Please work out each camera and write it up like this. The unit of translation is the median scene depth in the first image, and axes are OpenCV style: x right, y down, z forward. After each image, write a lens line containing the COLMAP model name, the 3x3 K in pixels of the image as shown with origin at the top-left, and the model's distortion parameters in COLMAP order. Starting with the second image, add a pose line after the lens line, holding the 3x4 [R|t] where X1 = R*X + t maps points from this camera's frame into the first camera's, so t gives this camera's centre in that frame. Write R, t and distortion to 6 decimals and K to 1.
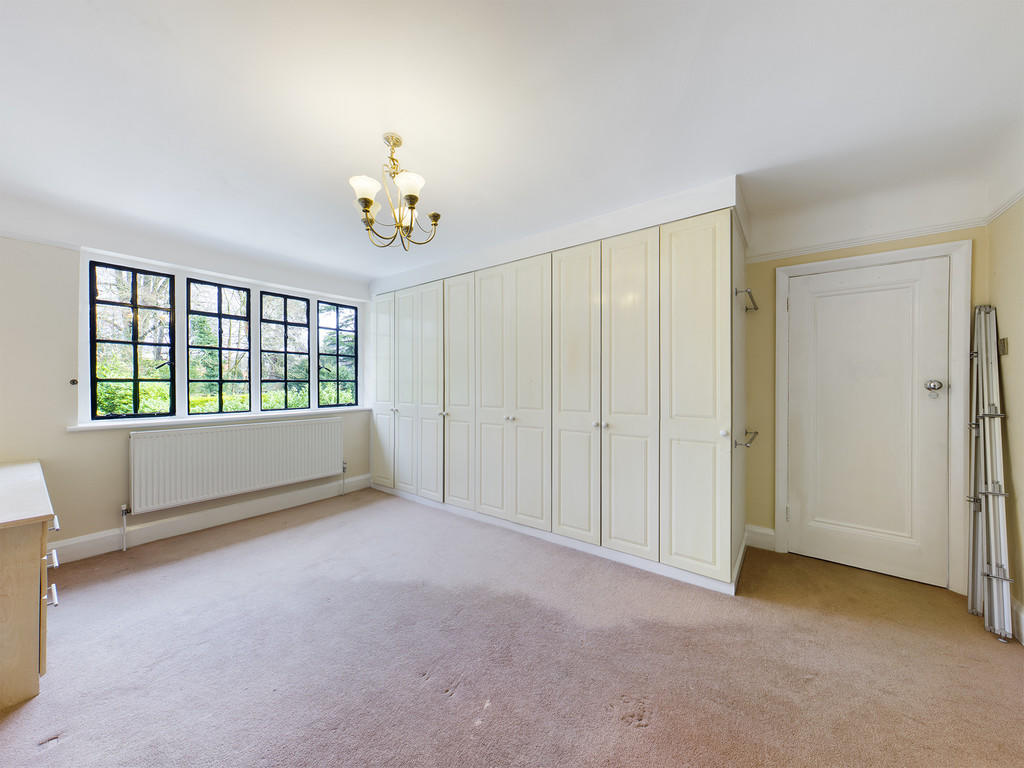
lens RADIAL K [[369.4, 0, 514.5], [0, 369.4, 382.4], [0, 0, 1]] dist [-0.001833, -0.000082]
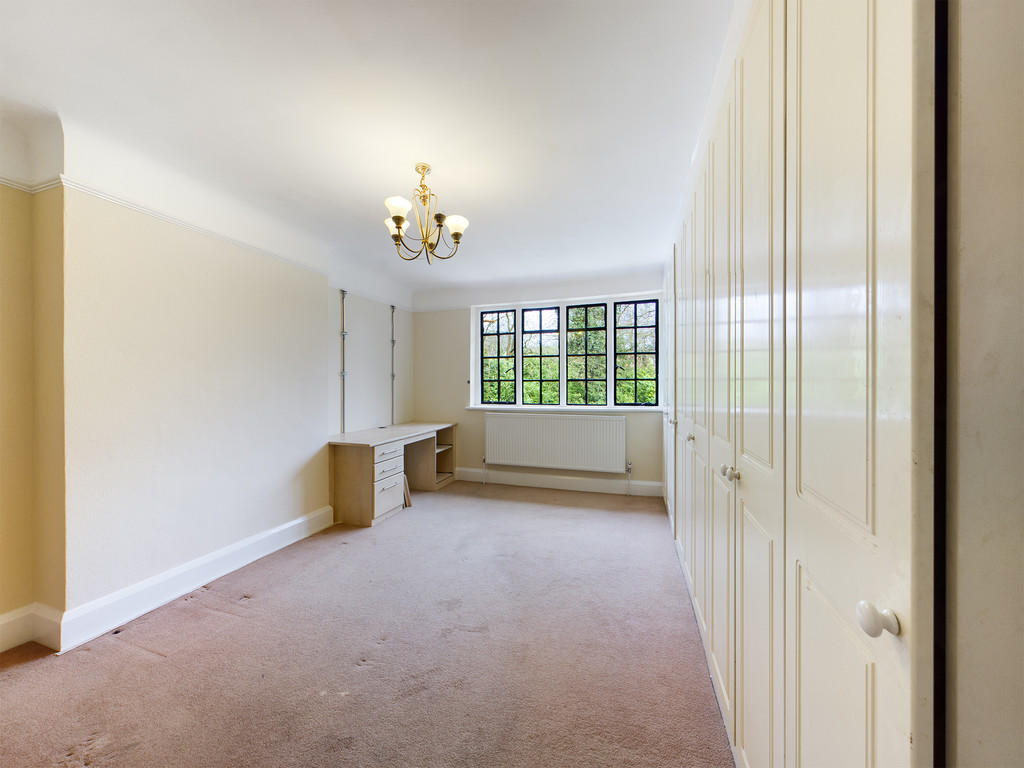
lens RADIAL K [[369.4, 0, 513.1], [0, 369.4, 386.3], [0, 0, 1]] dist [-0.001833, -0.000082]
pose [[0.320959, 0.007664, -0.947062, 0.387042], [0.005784, 0.999933, 0.010052, 0.002621], [0.947075, -0.008704, 0.320893, 0.416995]]
